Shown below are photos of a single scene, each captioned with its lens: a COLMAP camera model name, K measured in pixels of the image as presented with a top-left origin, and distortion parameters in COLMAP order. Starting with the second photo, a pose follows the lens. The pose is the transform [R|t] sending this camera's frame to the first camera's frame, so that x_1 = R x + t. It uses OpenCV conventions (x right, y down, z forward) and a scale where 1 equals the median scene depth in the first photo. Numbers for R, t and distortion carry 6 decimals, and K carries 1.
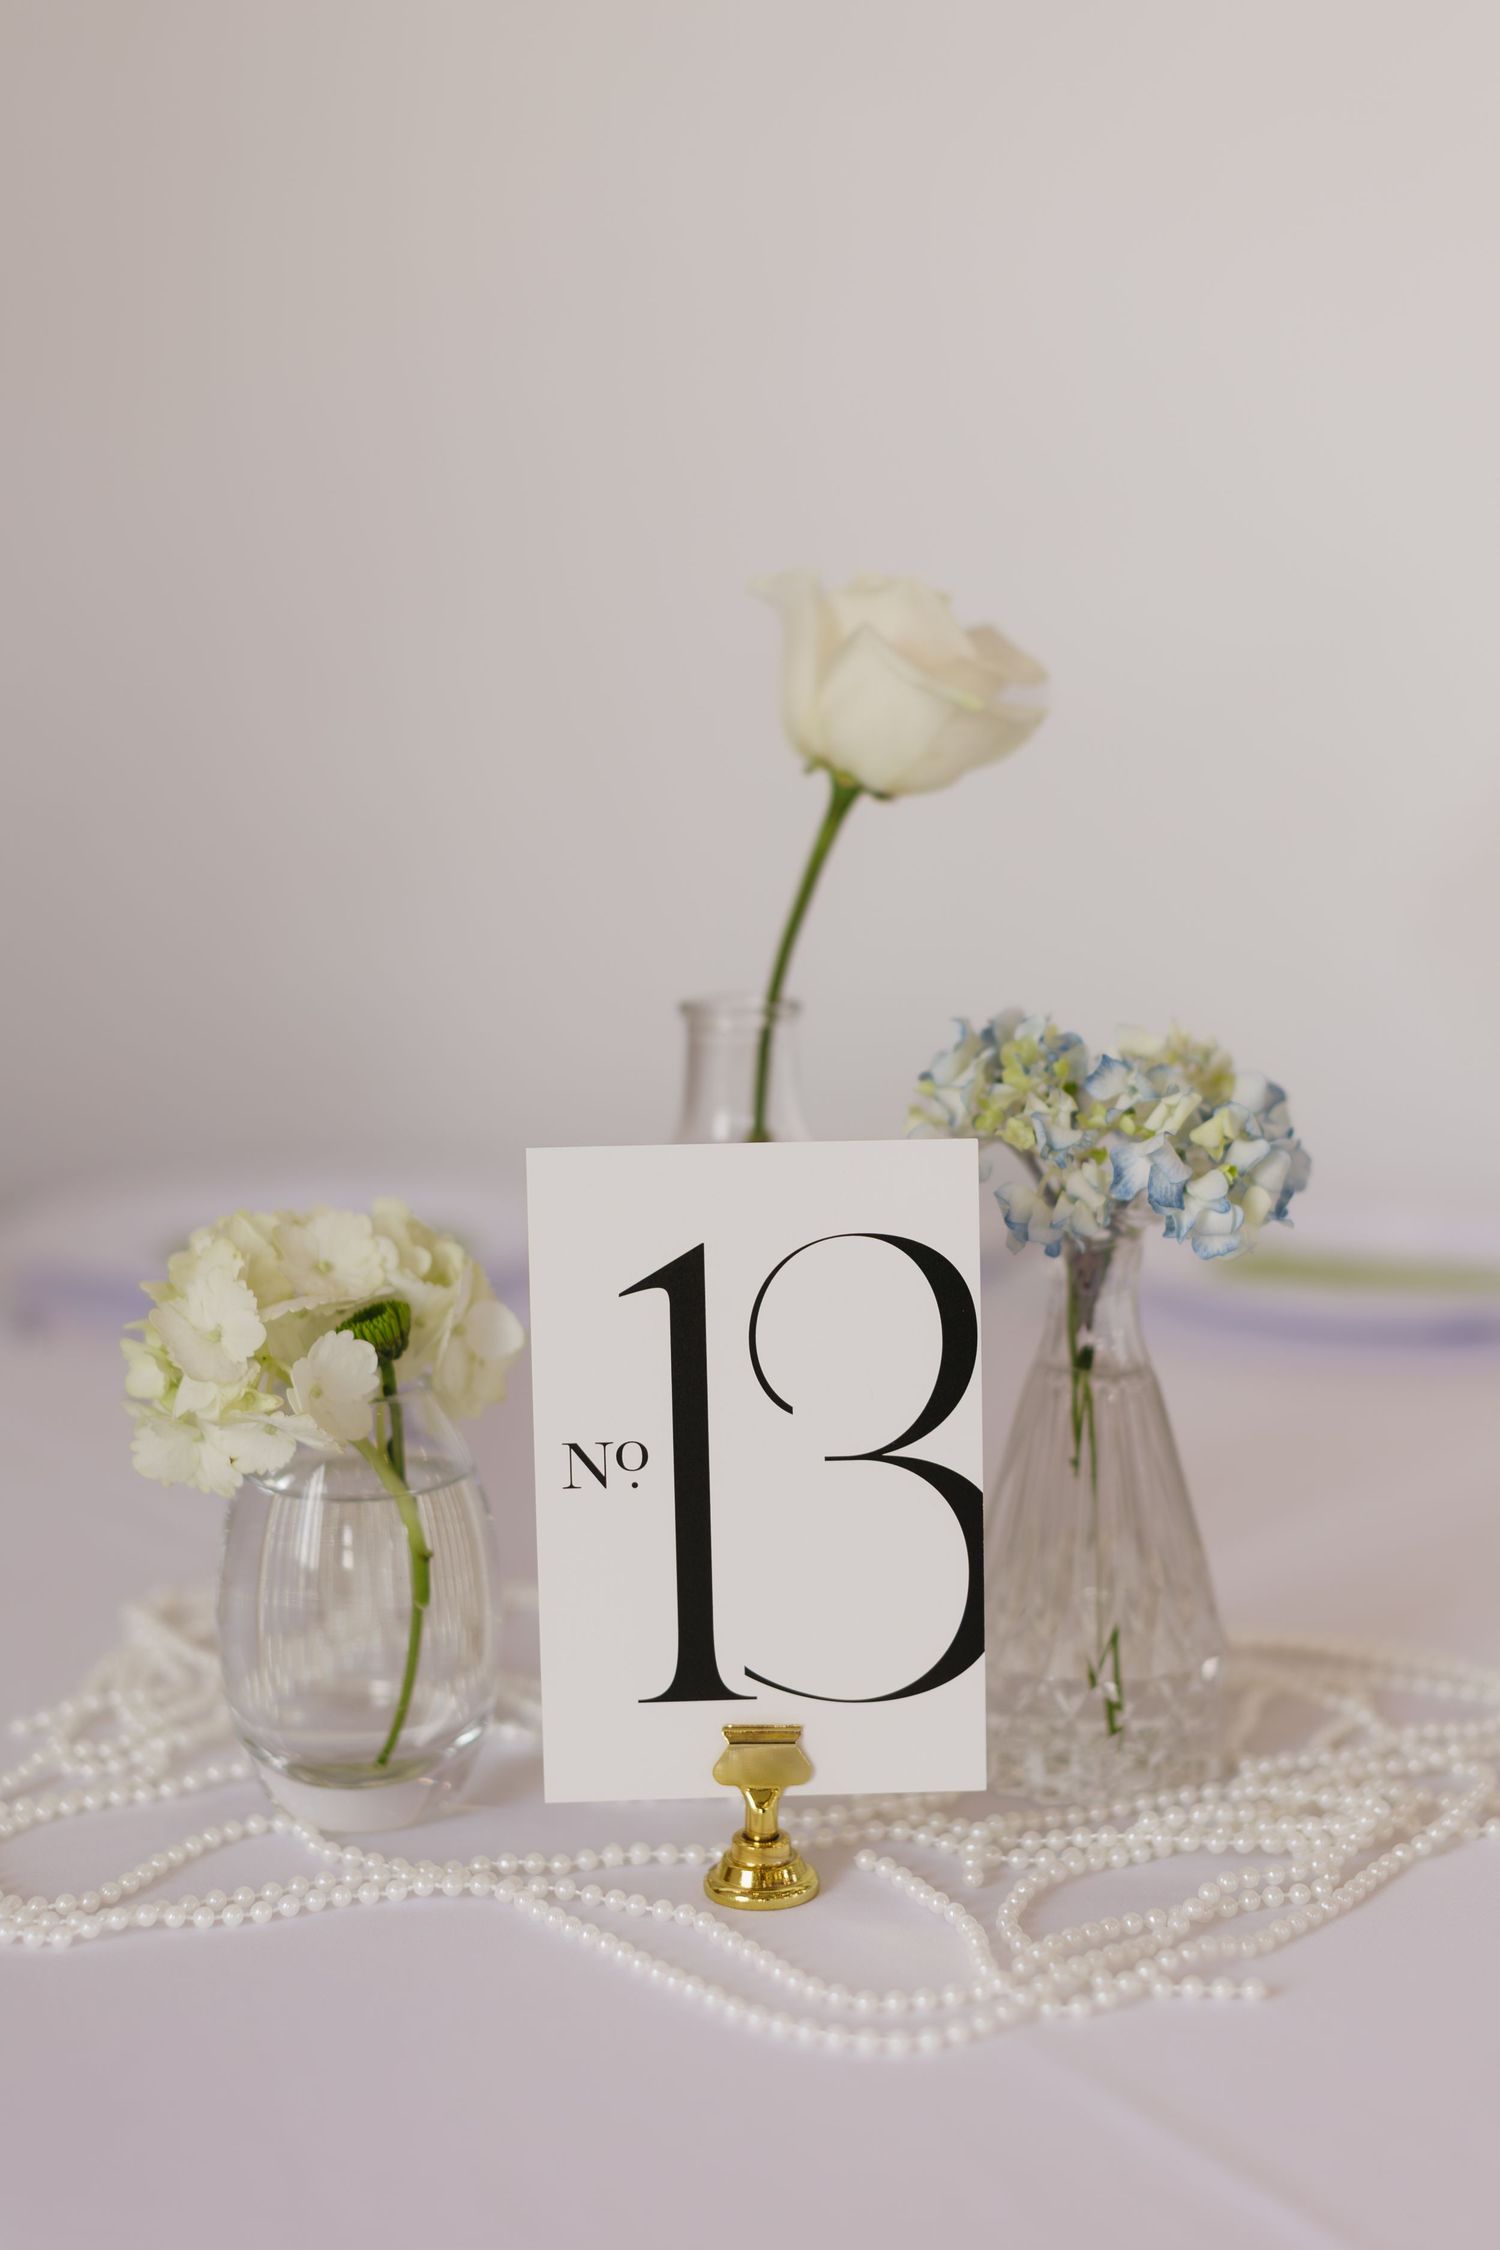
lens RADIAL K [[3294.6, 0, 713.4], [0, 3294.6, 1119.4], [0, 0, 1]] dist [-0.007800, -0.058363]
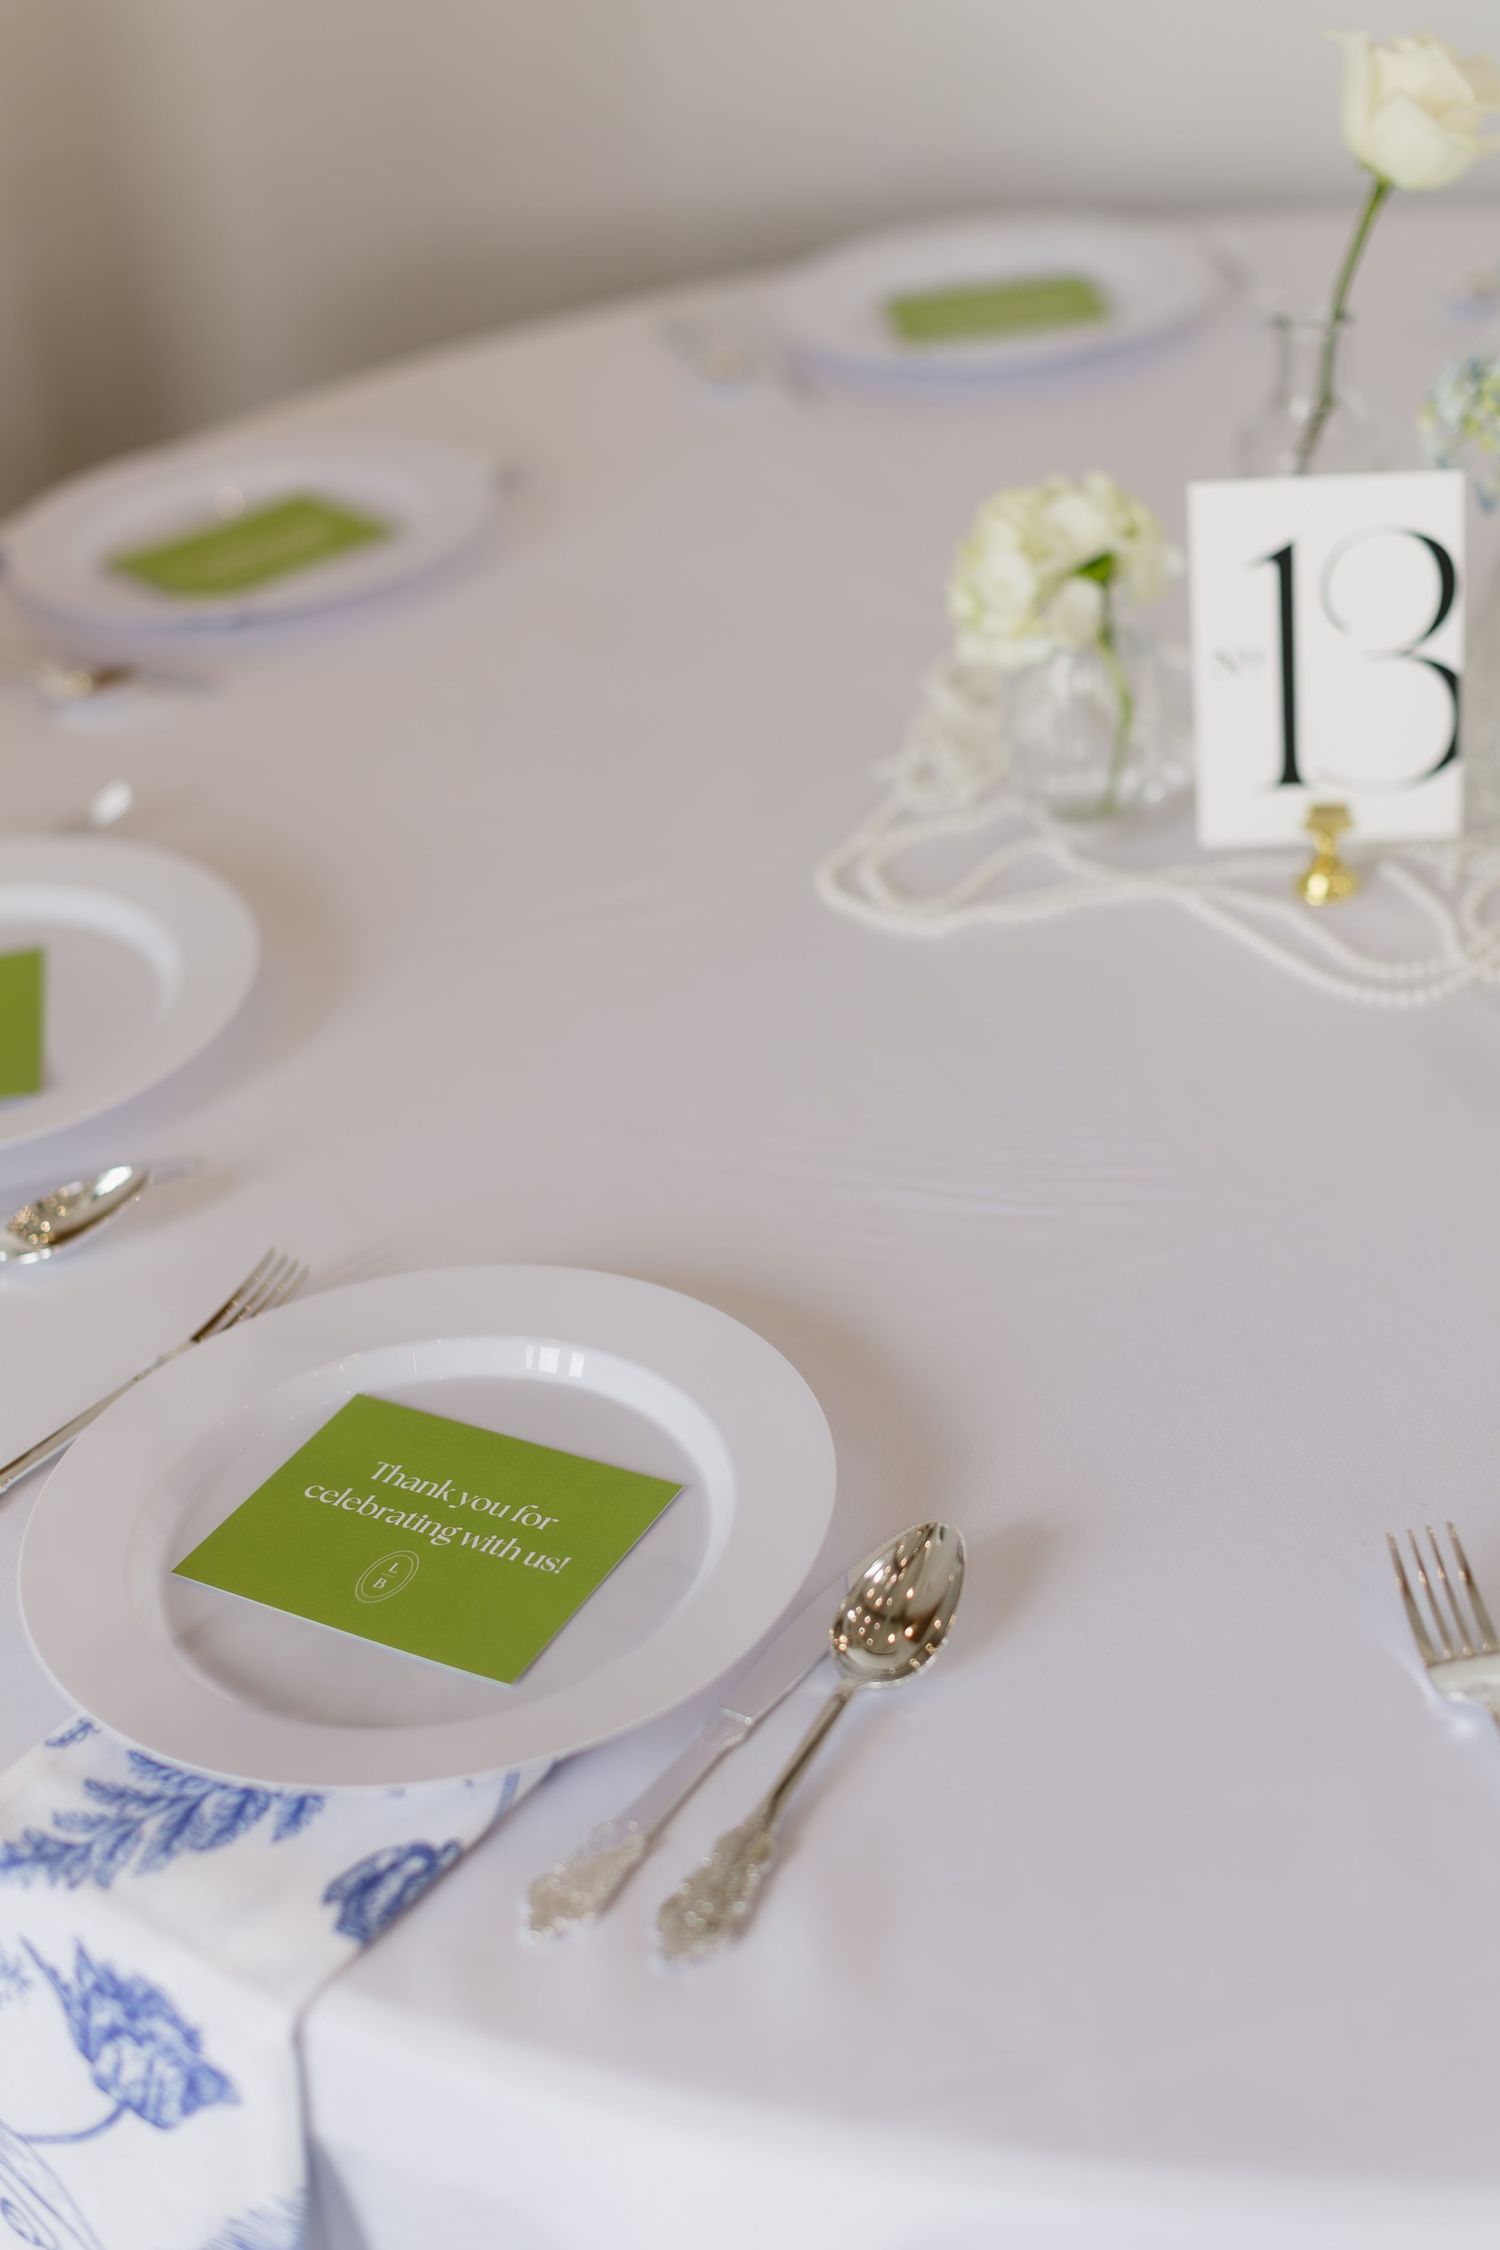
lens RADIAL K [[3352.8, 0, 788.4], [0, 3352.8, 1066.6], [0, 0, 1]] dist [0.015242, -0.083729]
pose [[0.990850, -0.004517, -0.134890, -0.028972], [0.059714, 0.910969, 0.408128, -0.415646], [0.121037, -0.412449, 0.902904, -0.671681]]
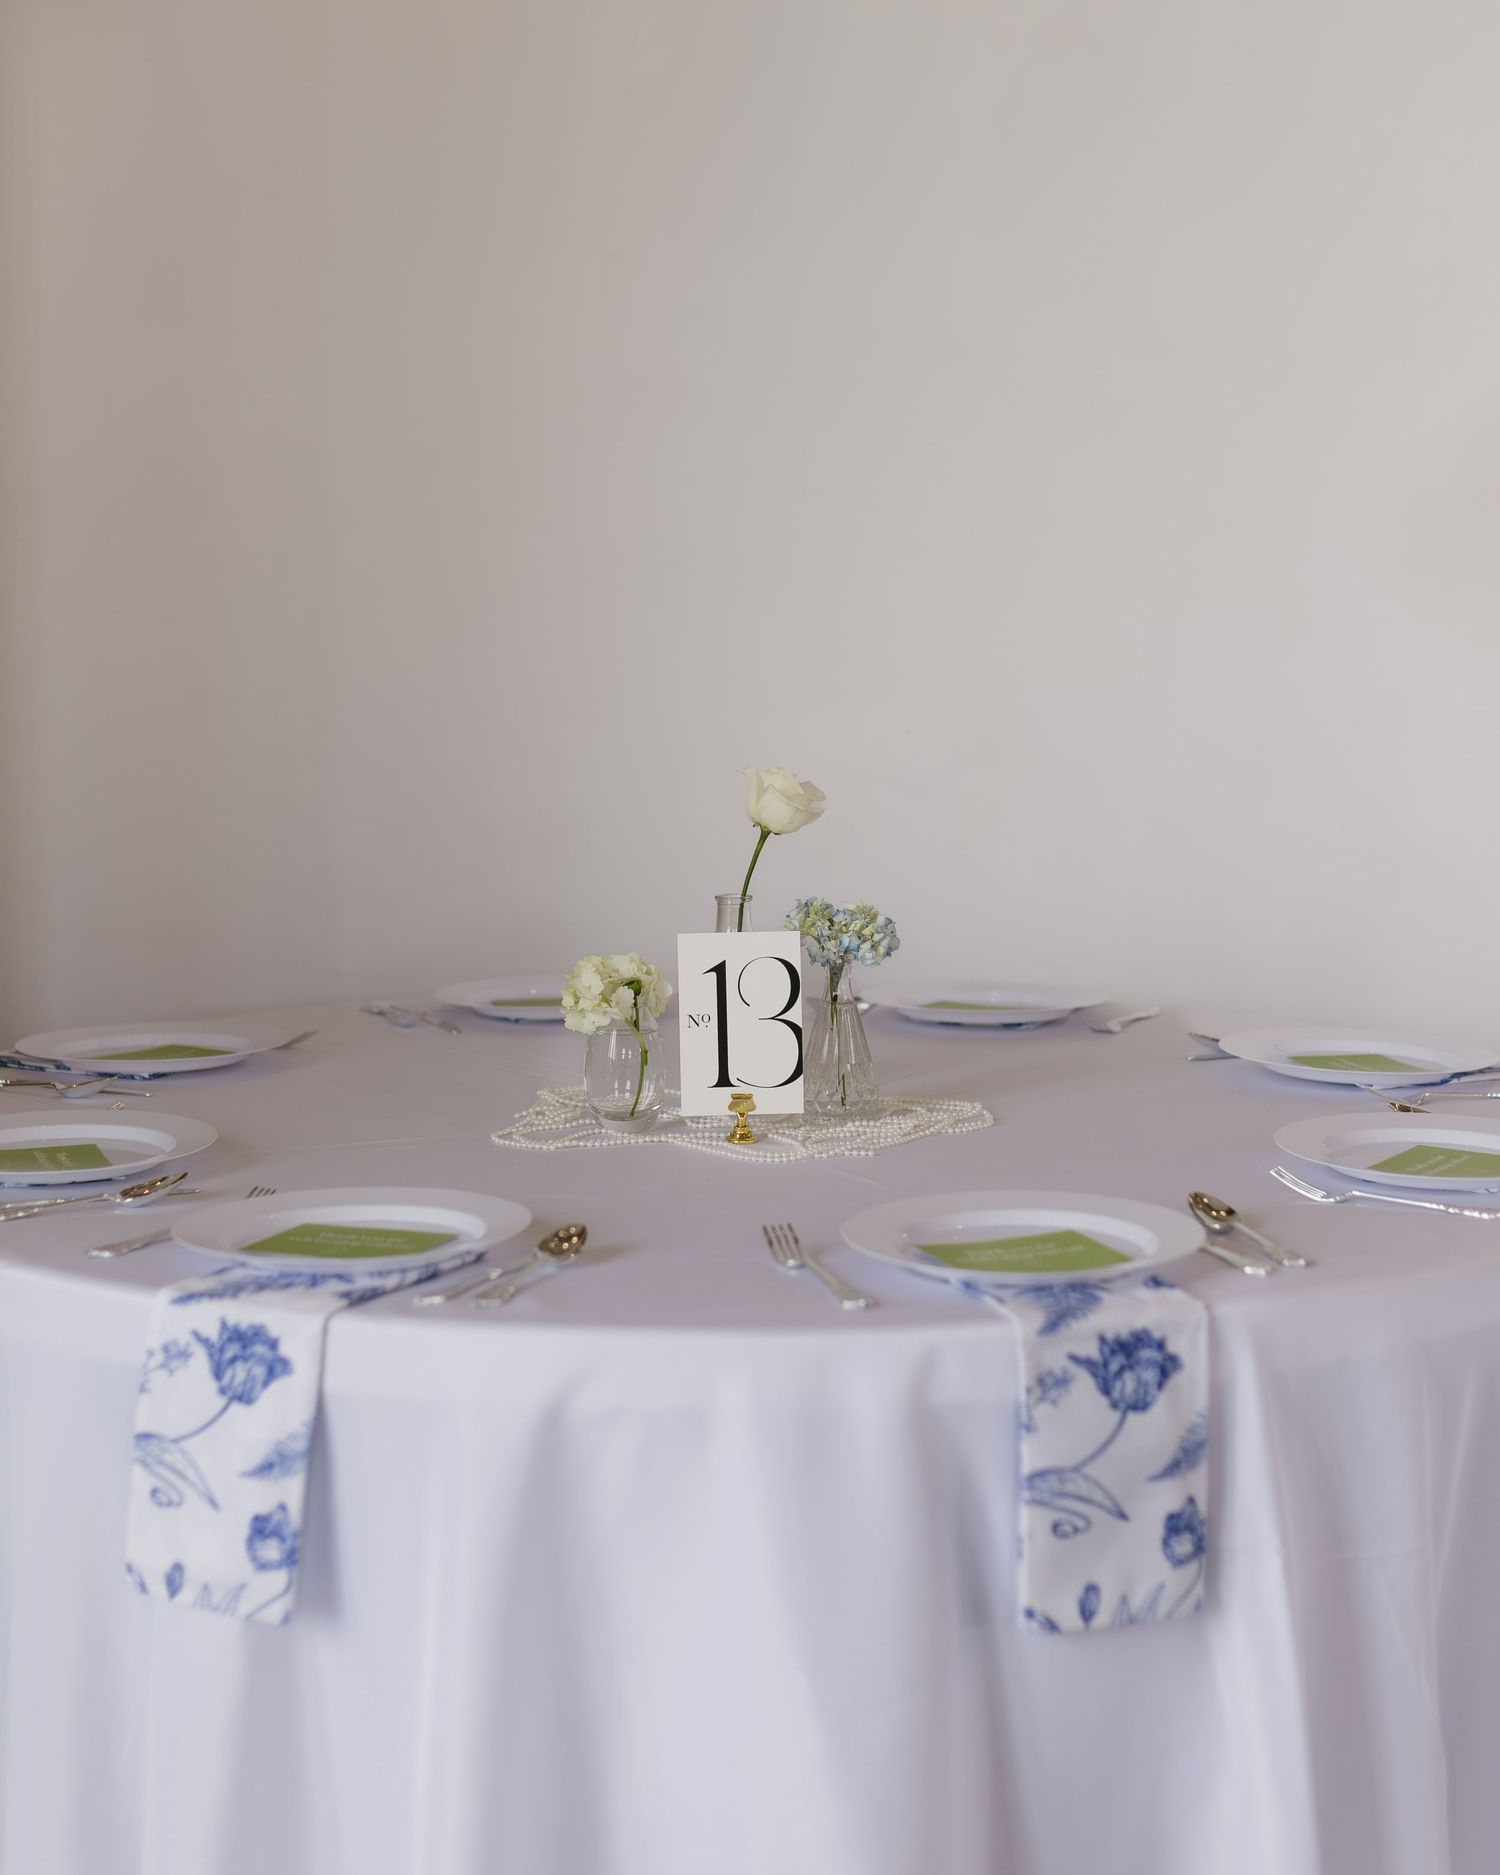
lens RADIAL K [[3896.1, 0, 750.0], [0, 3896.1, 937.5], [0, 0, 1]] dist [0.254808, 0.053483]
pose [[0.999779, -0.002488, 0.020863, -0.063542], [0.003183, 0.999439, -0.033346, 0.151333], [-0.020768, 0.033406, 0.999226, -3.210018]]
